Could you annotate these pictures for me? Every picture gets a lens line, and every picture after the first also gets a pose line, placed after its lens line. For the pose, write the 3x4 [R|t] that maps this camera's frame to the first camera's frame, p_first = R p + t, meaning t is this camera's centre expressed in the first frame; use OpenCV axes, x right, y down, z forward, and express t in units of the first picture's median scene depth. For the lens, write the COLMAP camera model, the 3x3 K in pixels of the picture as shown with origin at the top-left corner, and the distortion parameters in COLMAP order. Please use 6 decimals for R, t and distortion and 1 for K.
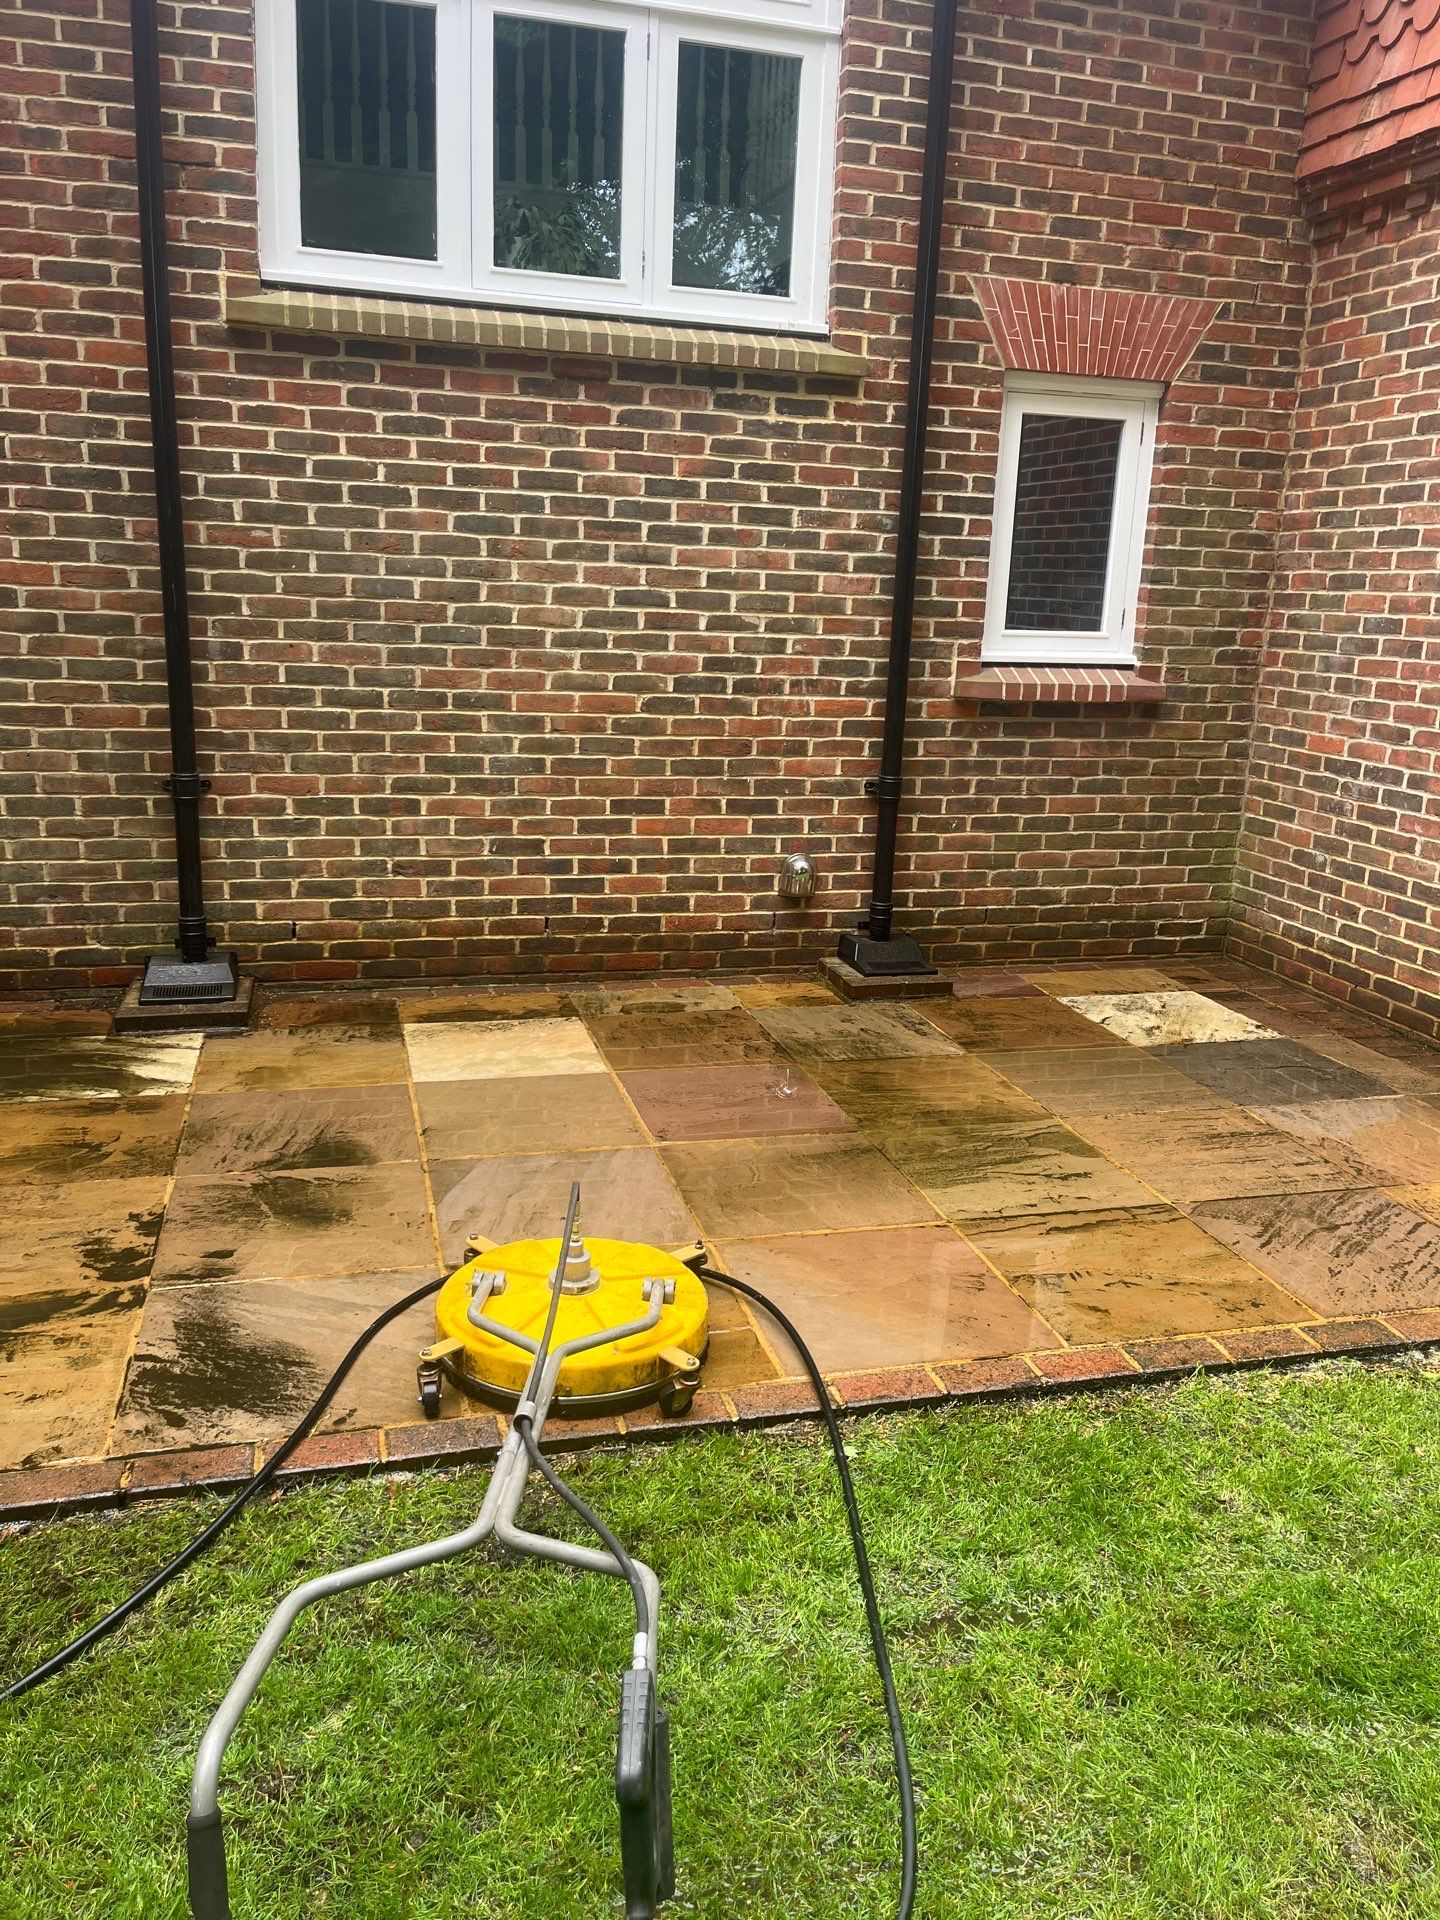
lens RADIAL K [[1462.8, 0, 707.4], [0, 1462.8, 961.5], [0, 0, 1]] dist [0.071489, -0.101279]
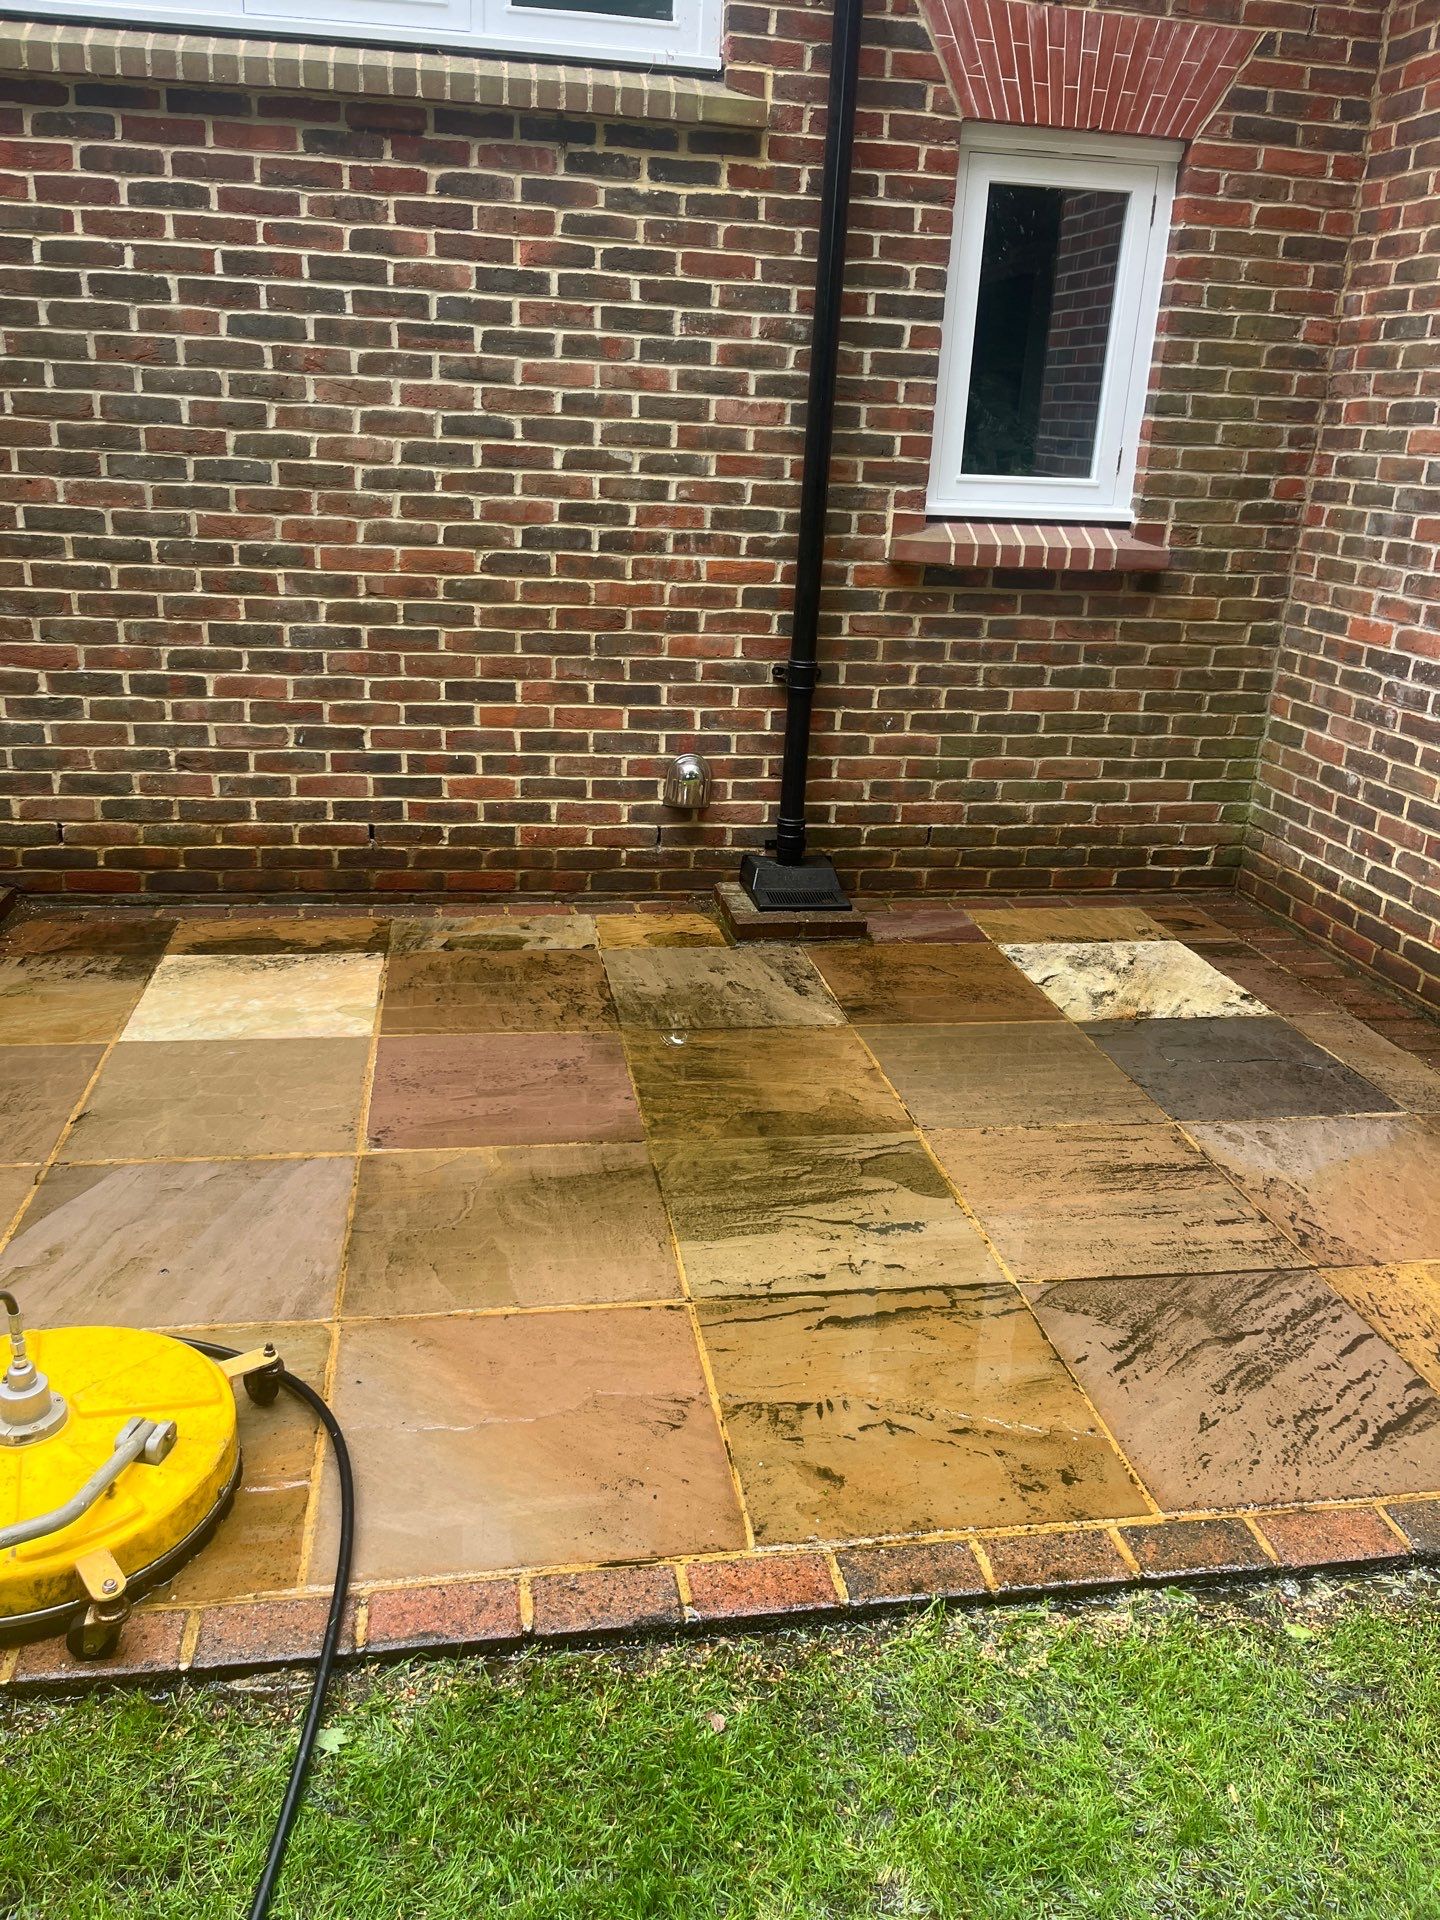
lens RADIAL K [[1462.8, 0, 678.4], [0, 1462.8, 959.6], [0, 0, 1]] dist [0.071489, -0.101279]
pose [[0.994539, 0.042462, -0.095335, 0.149114], [-0.033215, 0.994772, 0.096572, -0.041679], [0.098937, -0.092878, 0.990750, 0.195782]]
